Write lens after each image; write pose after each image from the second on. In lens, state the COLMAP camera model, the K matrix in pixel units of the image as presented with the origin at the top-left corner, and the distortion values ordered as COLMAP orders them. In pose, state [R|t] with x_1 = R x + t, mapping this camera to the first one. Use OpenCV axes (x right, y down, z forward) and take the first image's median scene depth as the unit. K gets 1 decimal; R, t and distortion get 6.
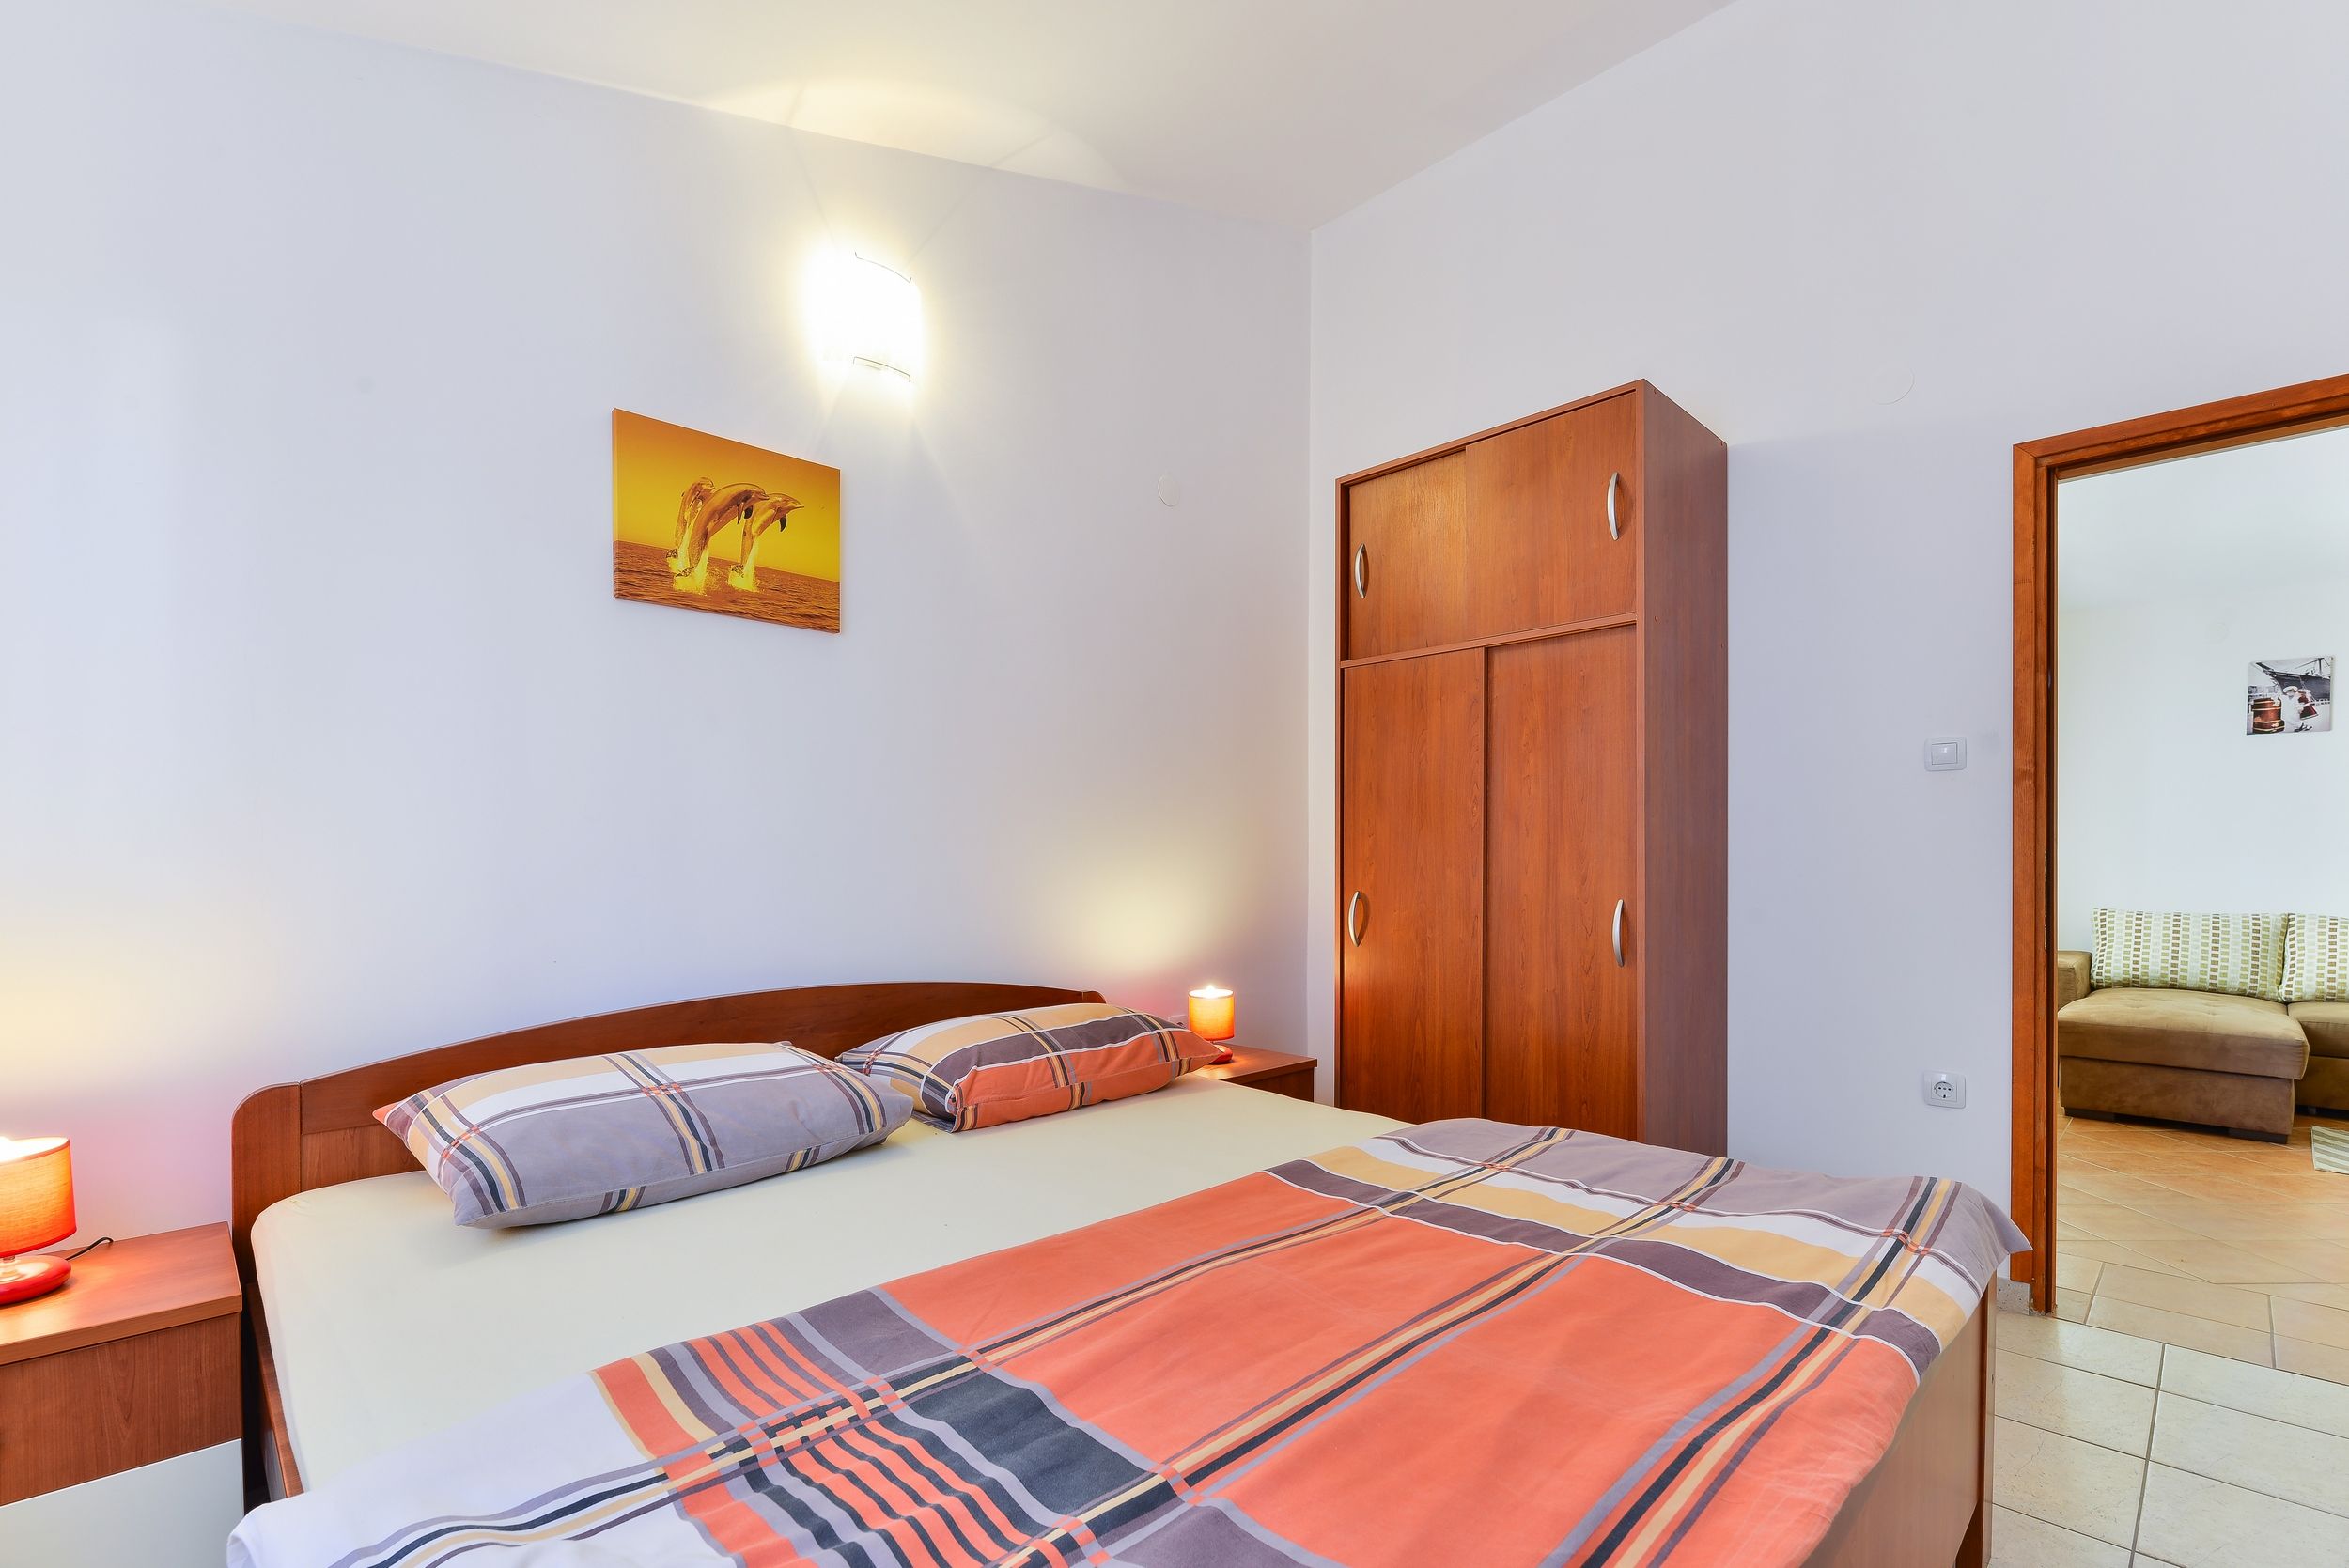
lens RADIAL K [[1050.0, 0, 1207.0], [0, 1050.0, 855.6], [0, 0, 1]] dist [0.007734, -0.009400]
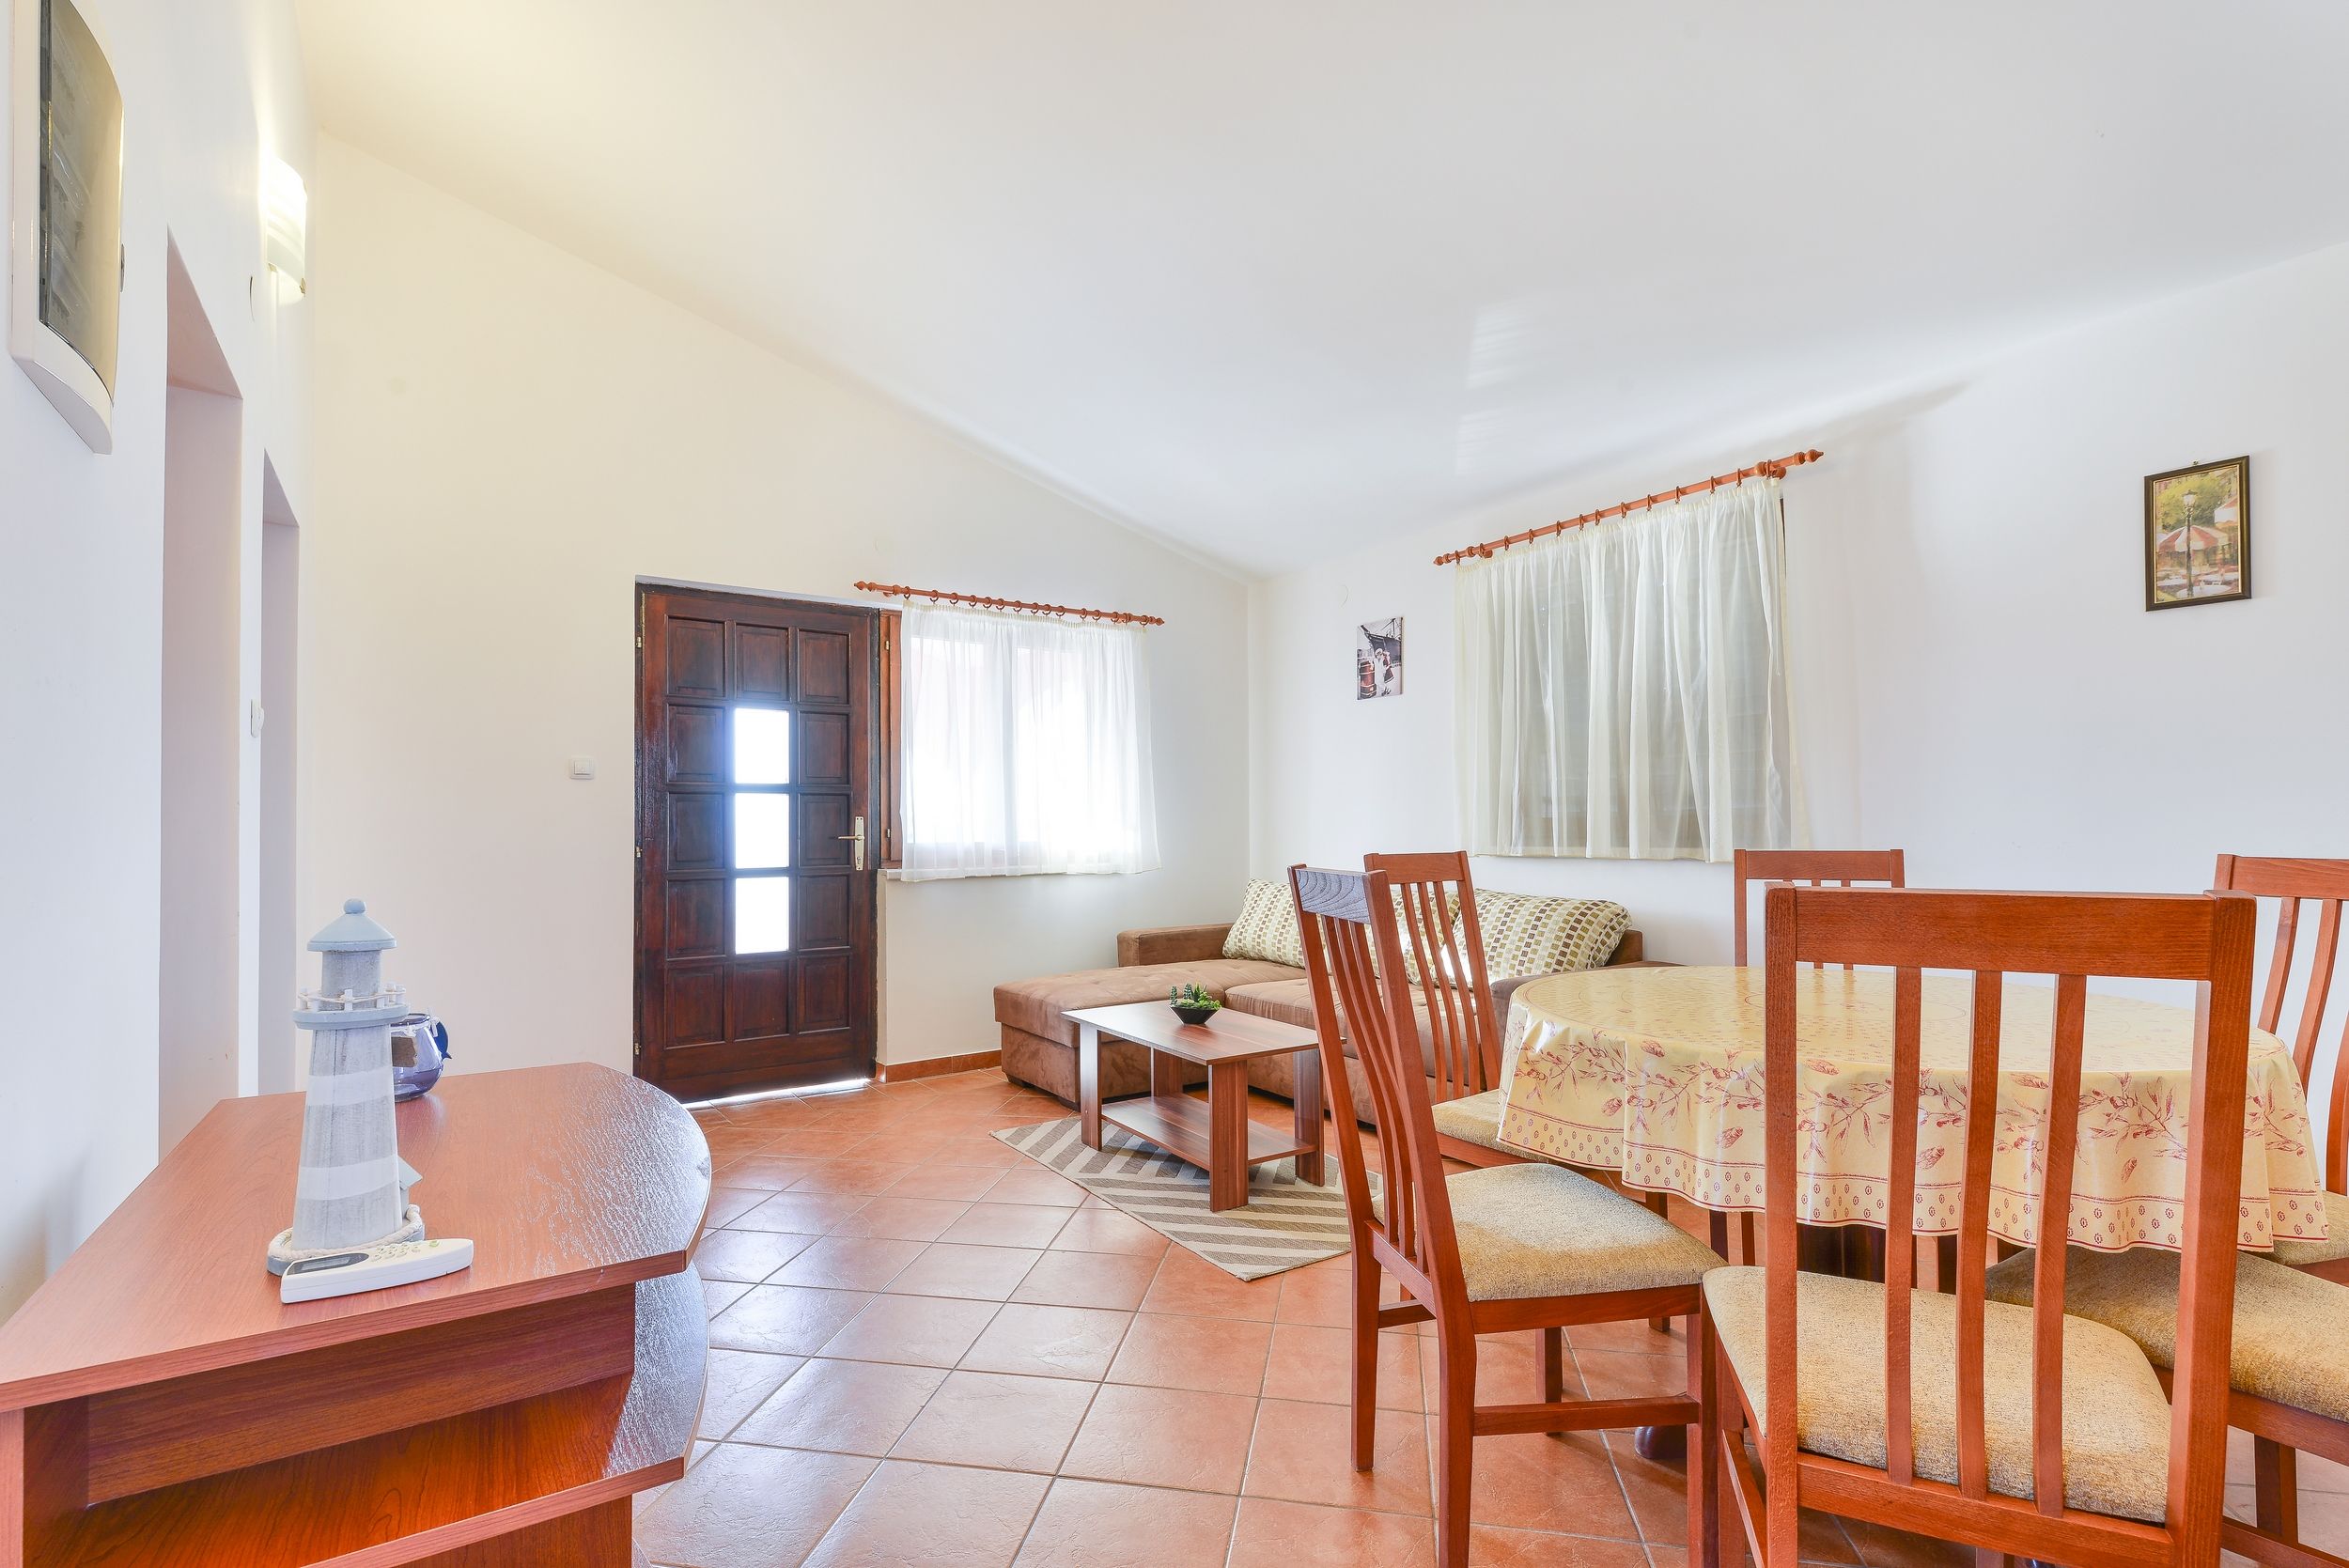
lens RADIAL K [[1086.1, 0, 1212.3], [0, 1086.1, 823.1], [0, 0, 1]] dist [0.004330, 0.000310]
pose [[0.981515, -0.016046, -0.190711, 1.079247], [0.015986, 0.999870, -0.001858, -0.001709], [0.190717, -0.001225, 0.981644, -0.011233]]
